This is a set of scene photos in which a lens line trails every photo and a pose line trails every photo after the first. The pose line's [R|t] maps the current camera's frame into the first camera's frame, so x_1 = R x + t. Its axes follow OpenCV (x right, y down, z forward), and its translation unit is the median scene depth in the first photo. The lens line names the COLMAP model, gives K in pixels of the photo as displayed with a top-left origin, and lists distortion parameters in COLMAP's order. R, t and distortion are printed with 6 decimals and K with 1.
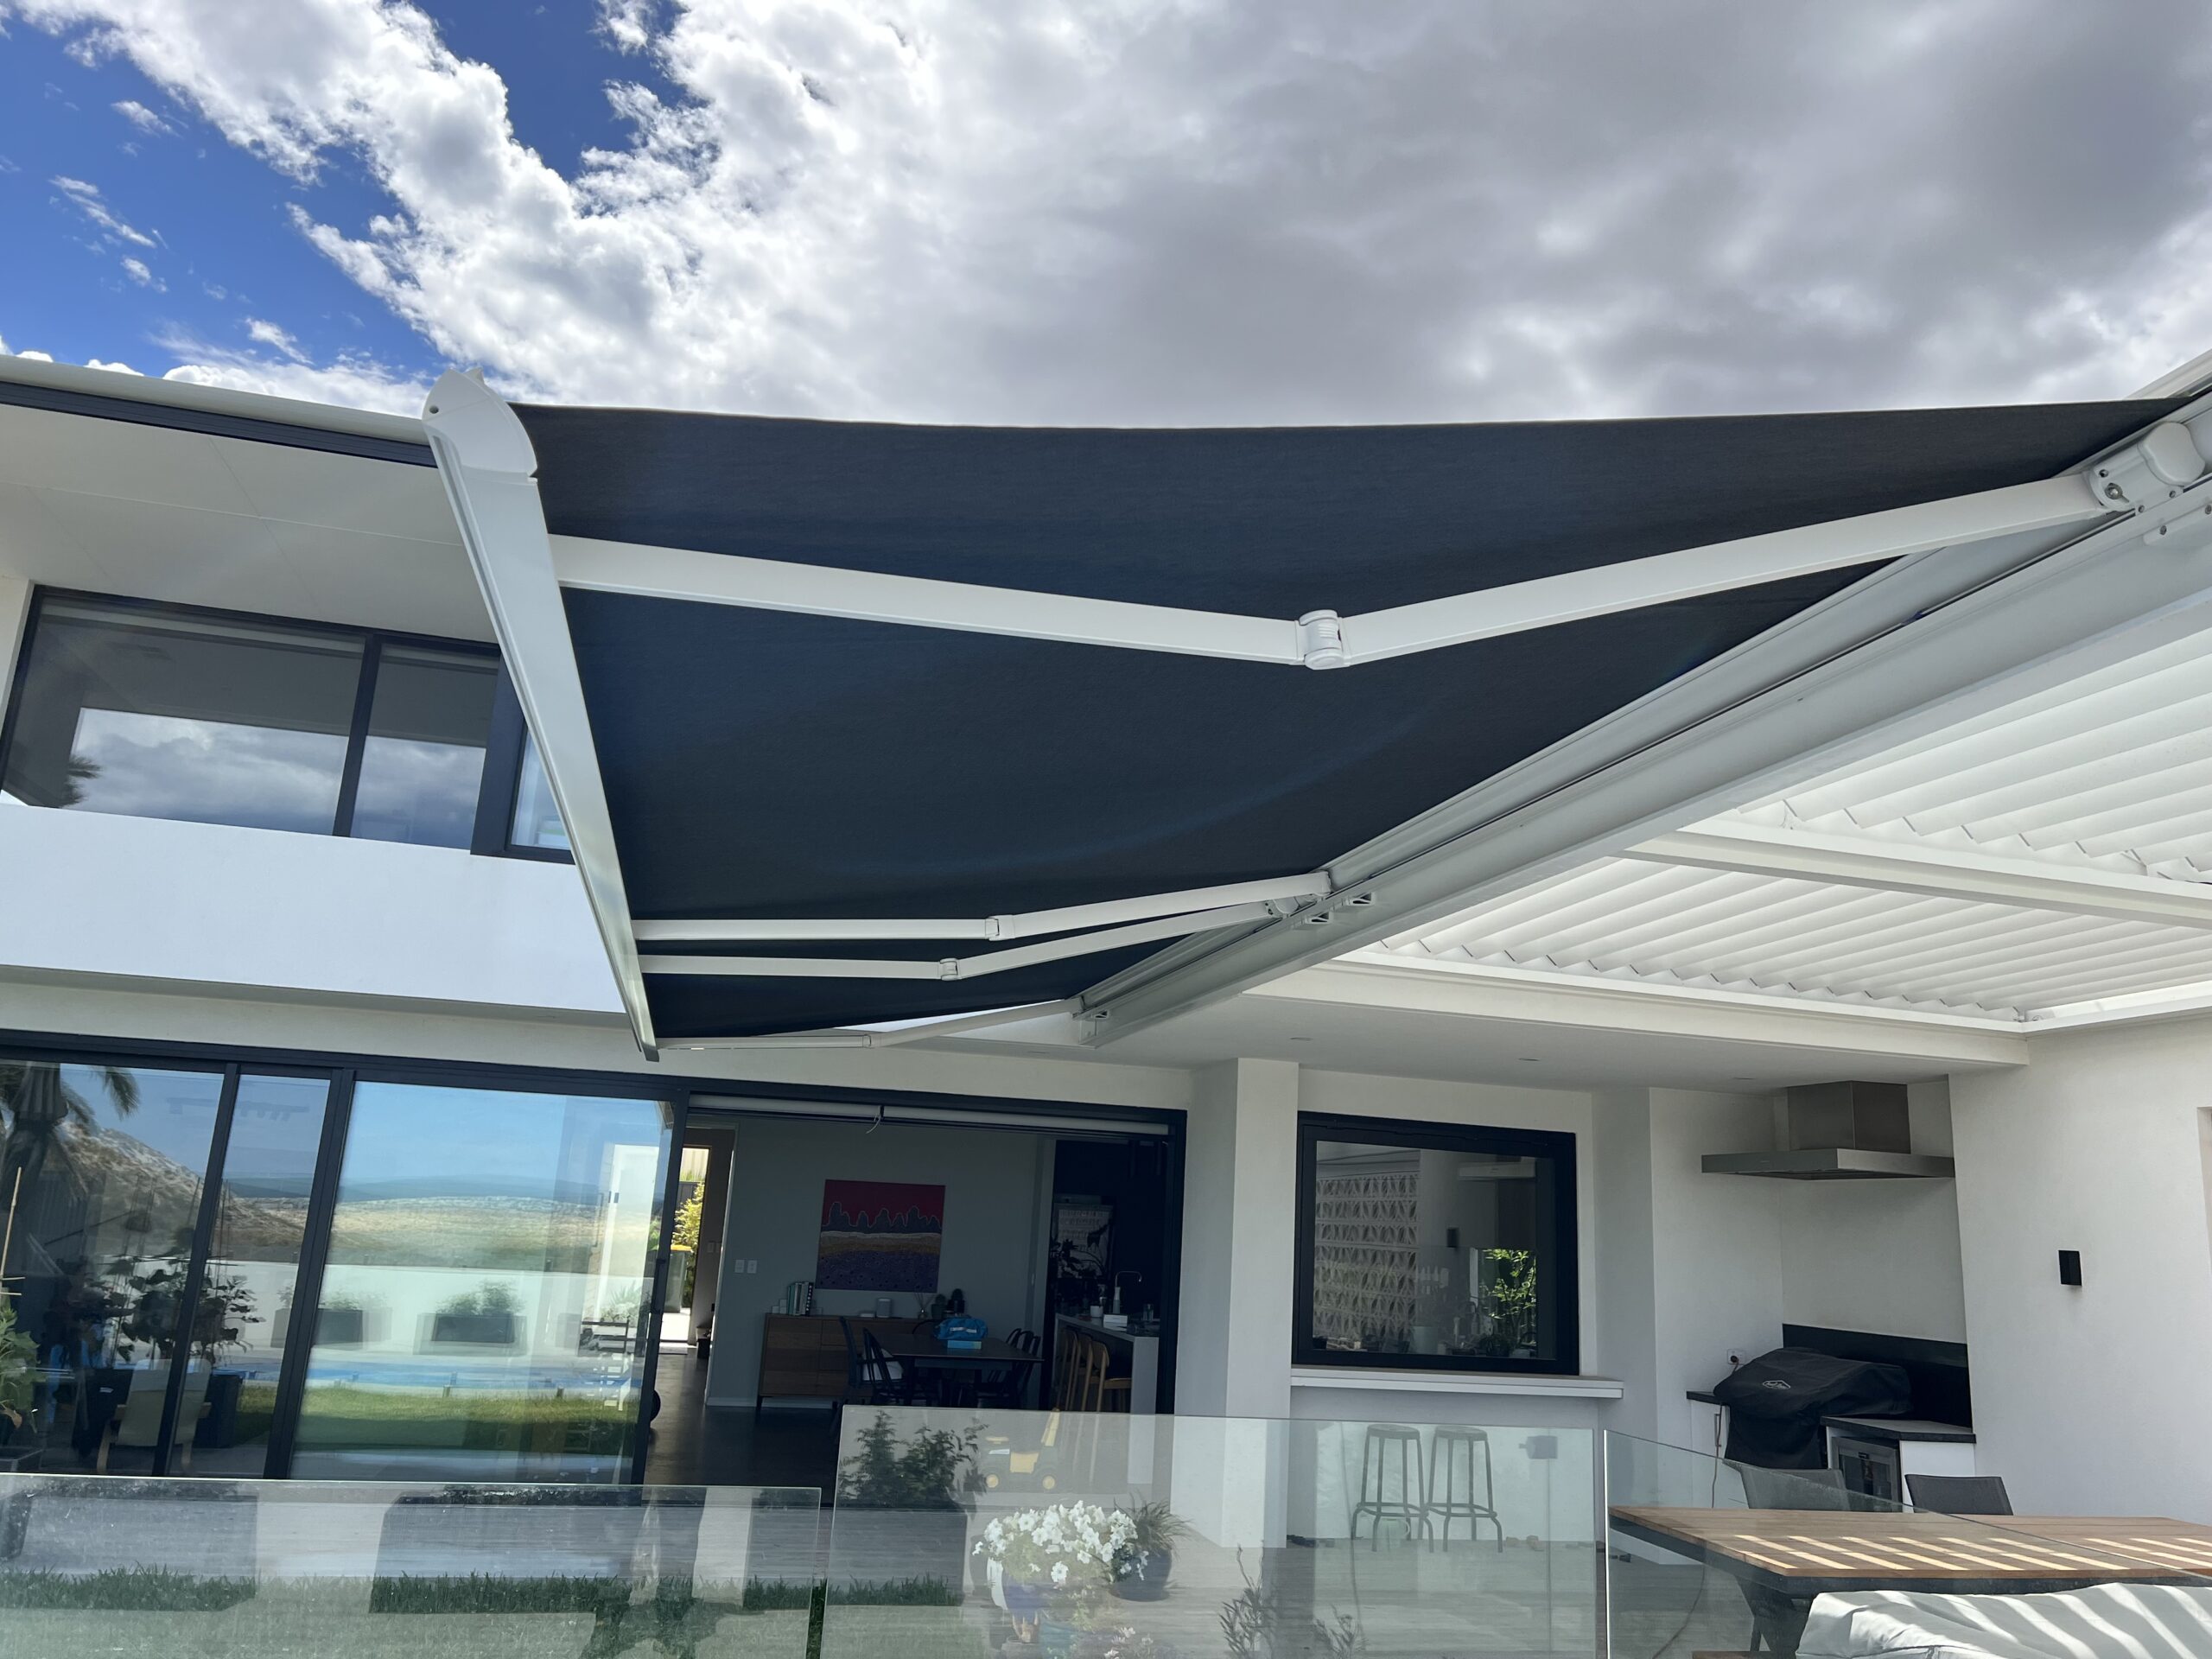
lens RADIAL K [[1670.4, 0, 1100.3], [0, 1670.4, 772.9], [0, 0, 1]] dist [0.053358, -0.052737]
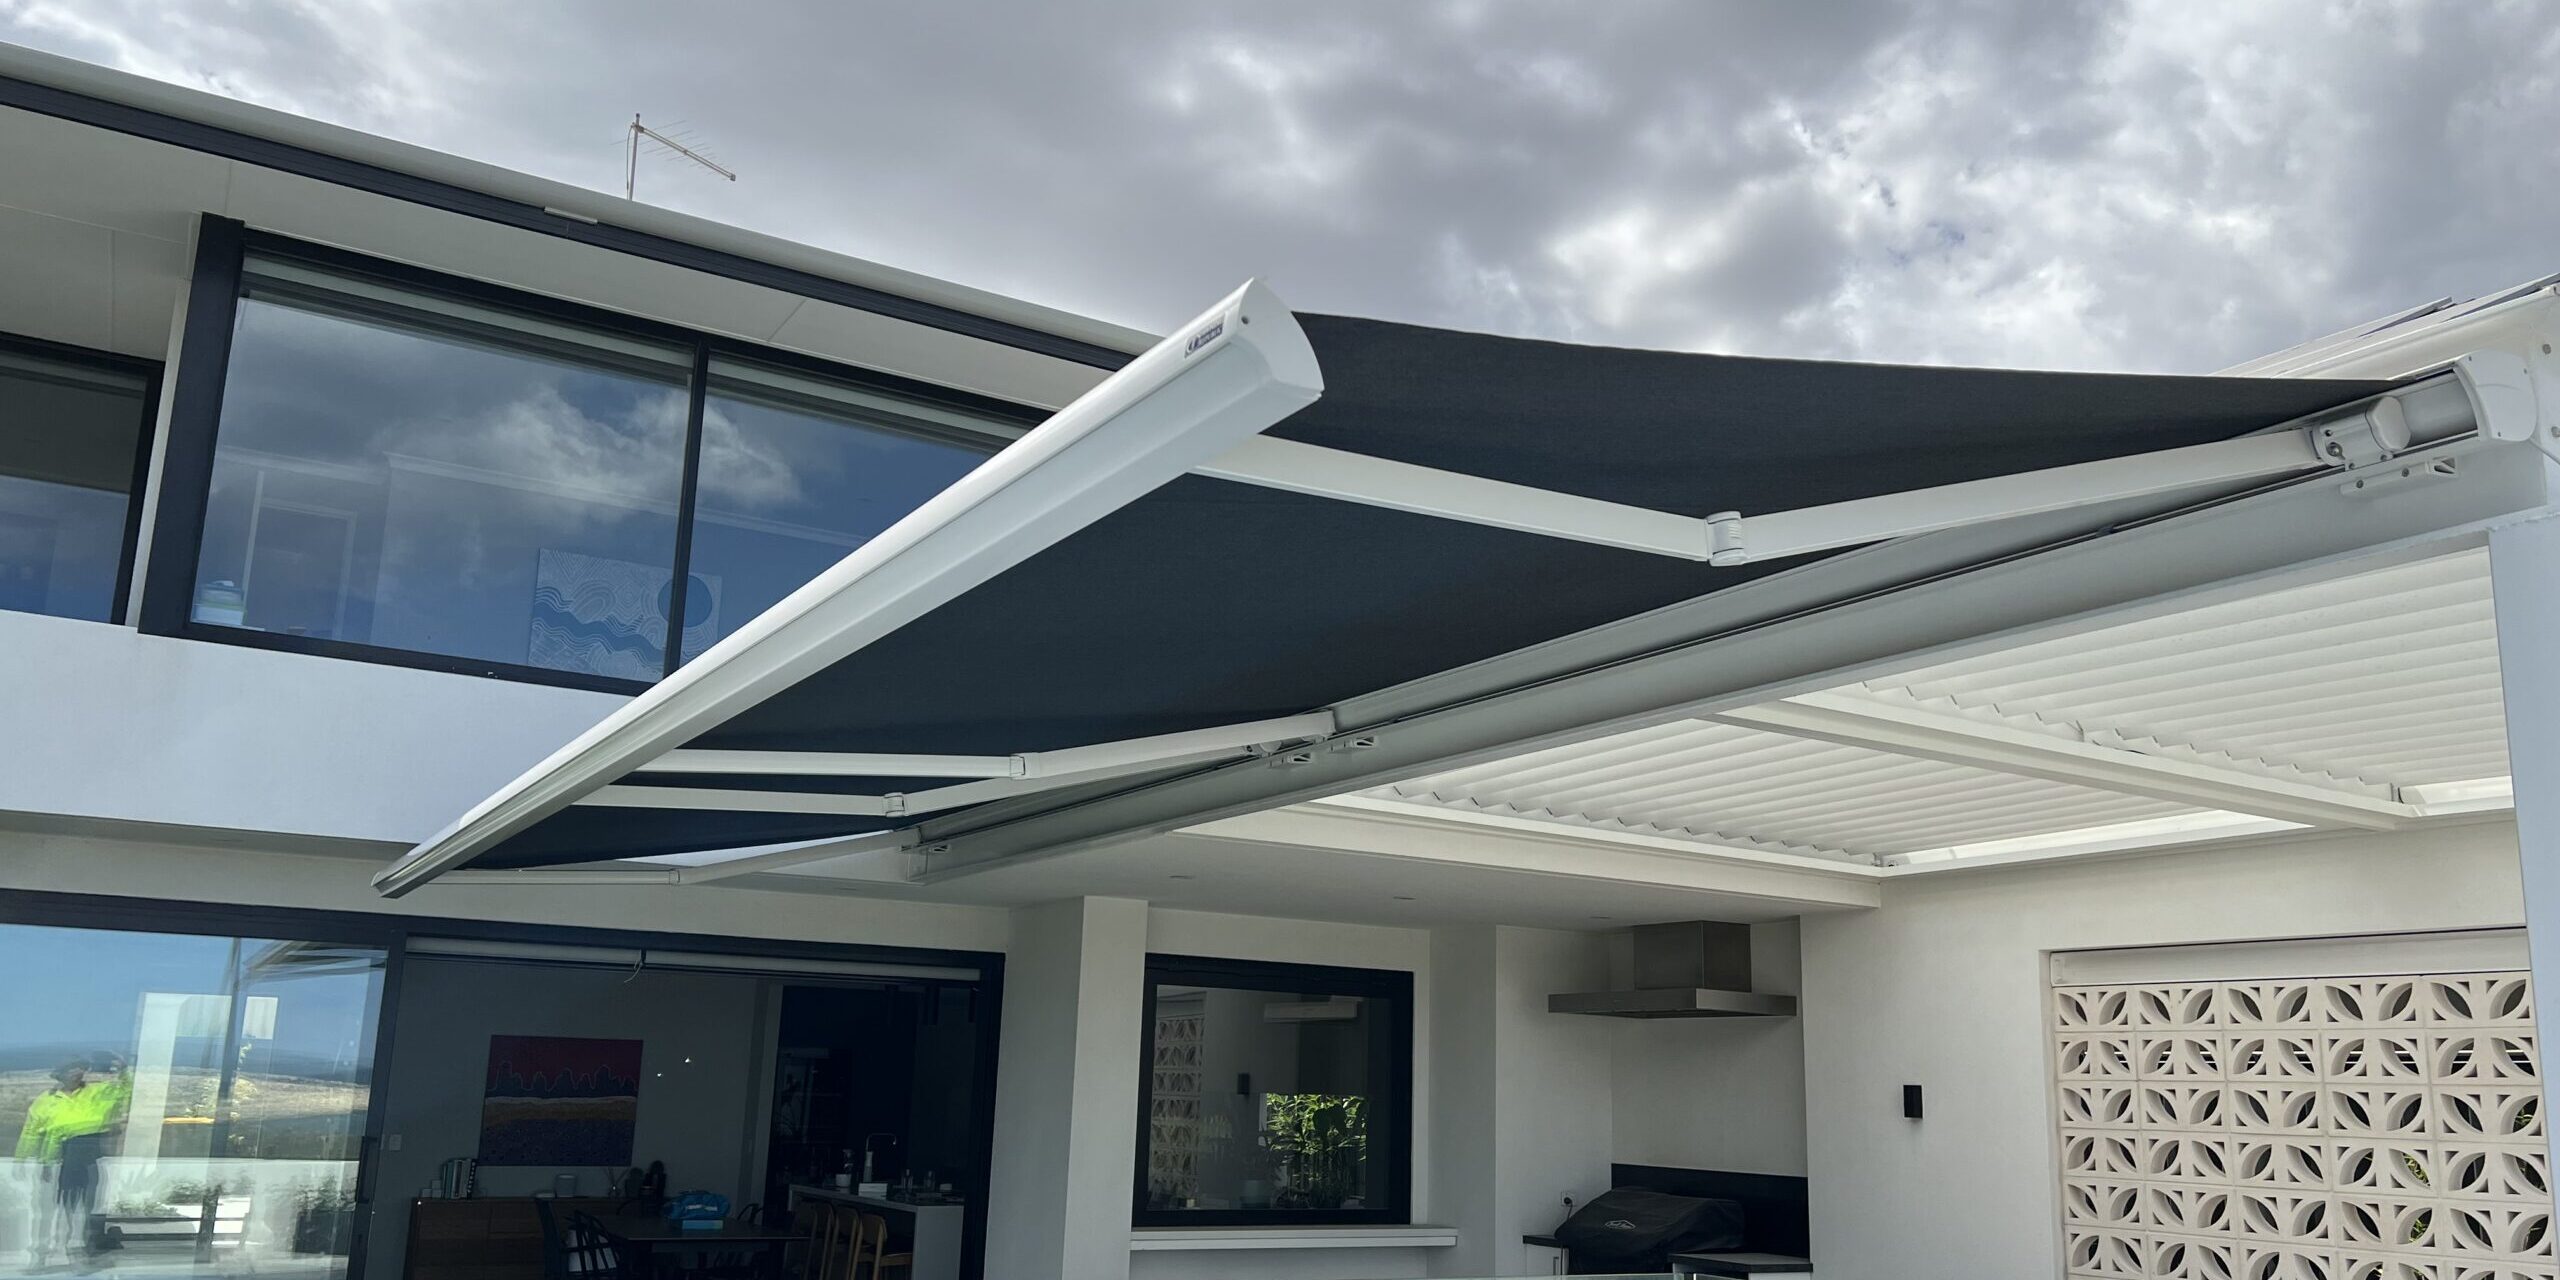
lens RADIAL K [[1944.6, 0, 1280.0], [0, 1944.6, 640.0], [0, 0, 1]] dist [0.025278, -0.008084]
pose [[0.955771, 0.042994, 0.290953, -0.133651], [-0.056426, 0.997686, 0.037930, -0.013120], [-0.288649, -0.052670, 0.955985, -0.022213]]
